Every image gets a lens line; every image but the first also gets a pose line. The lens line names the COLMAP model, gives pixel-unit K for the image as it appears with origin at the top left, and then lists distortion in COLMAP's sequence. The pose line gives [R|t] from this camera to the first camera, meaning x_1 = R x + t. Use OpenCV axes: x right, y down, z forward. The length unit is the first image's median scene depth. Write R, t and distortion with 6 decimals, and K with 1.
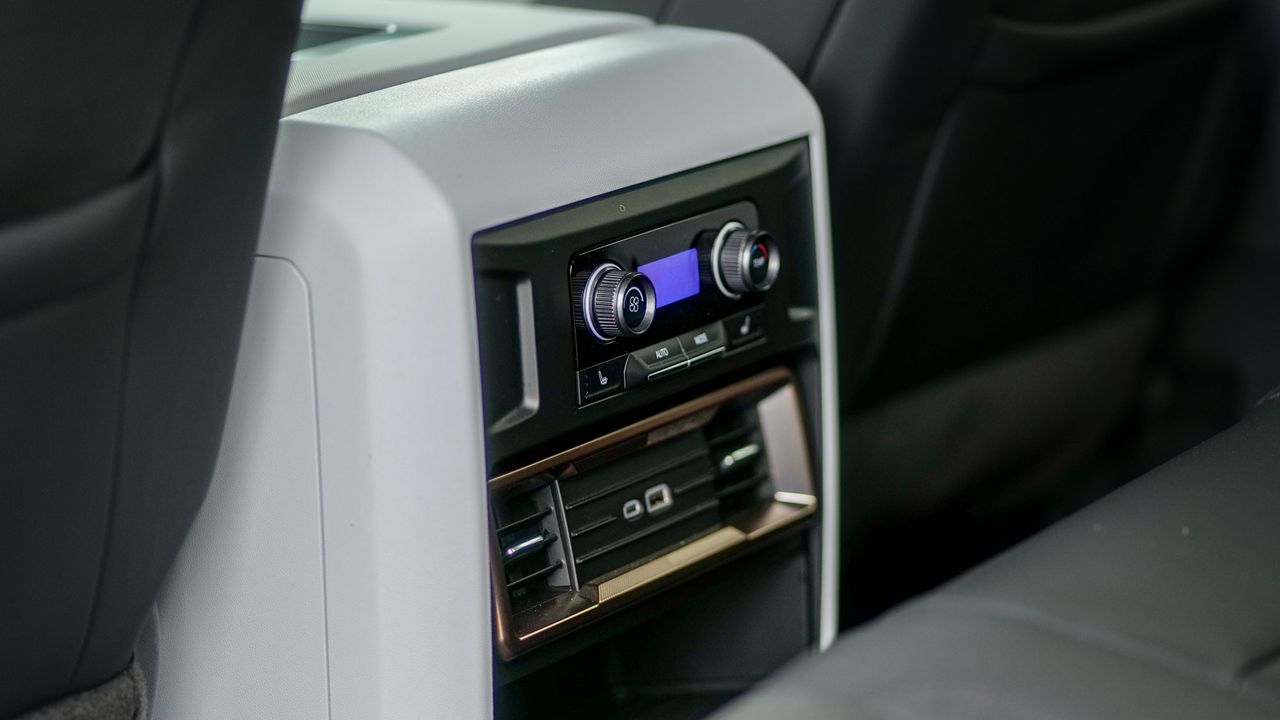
lens RADIAL K [[3482.6, 0, 640.0], [0, 3482.6, 360.0], [0, 0, 1]] dist [-0.053174, 0.976865]
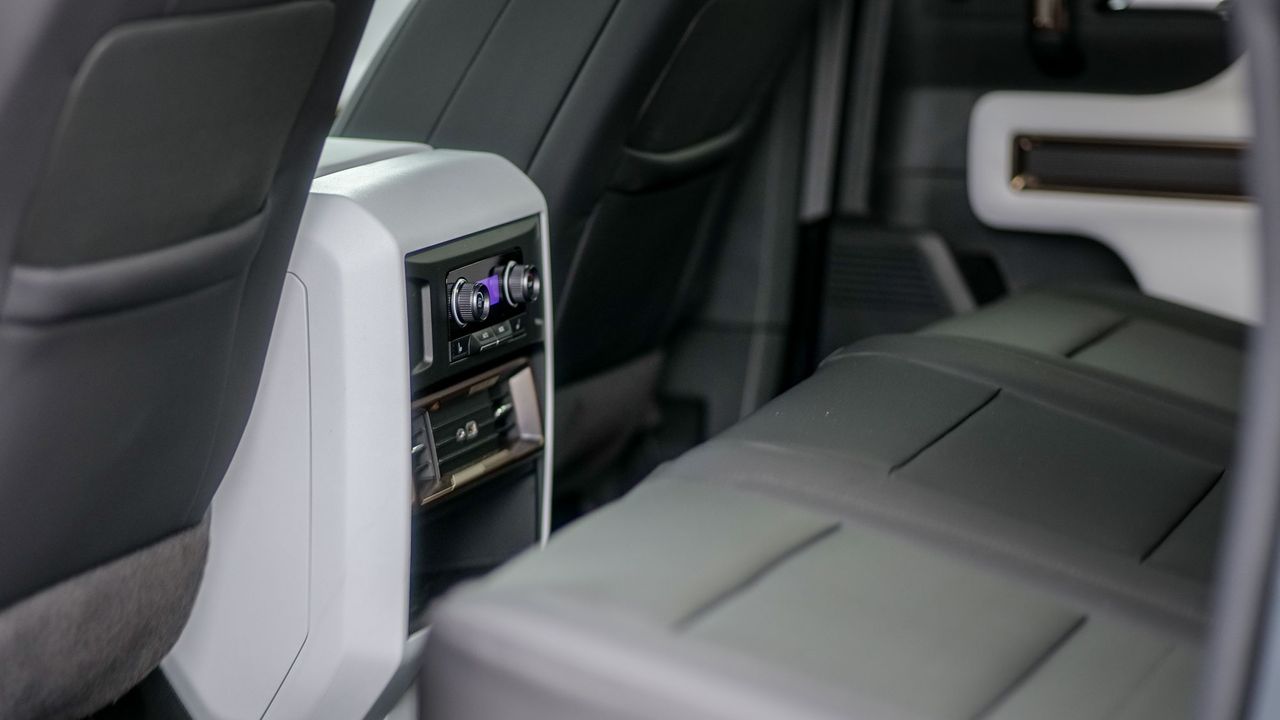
lens RADIAL K [[3482.6, 0, 640.0], [0, 3482.6, 360.0], [0, 0, 1]] dist [-0.053174, 0.976865]
pose [[0.961326, -0.015311, 0.274986, -0.373148], [0.037383, 0.996467, -0.075206, 0.134978], [-0.272863, 0.082577, 0.958502, -0.605292]]
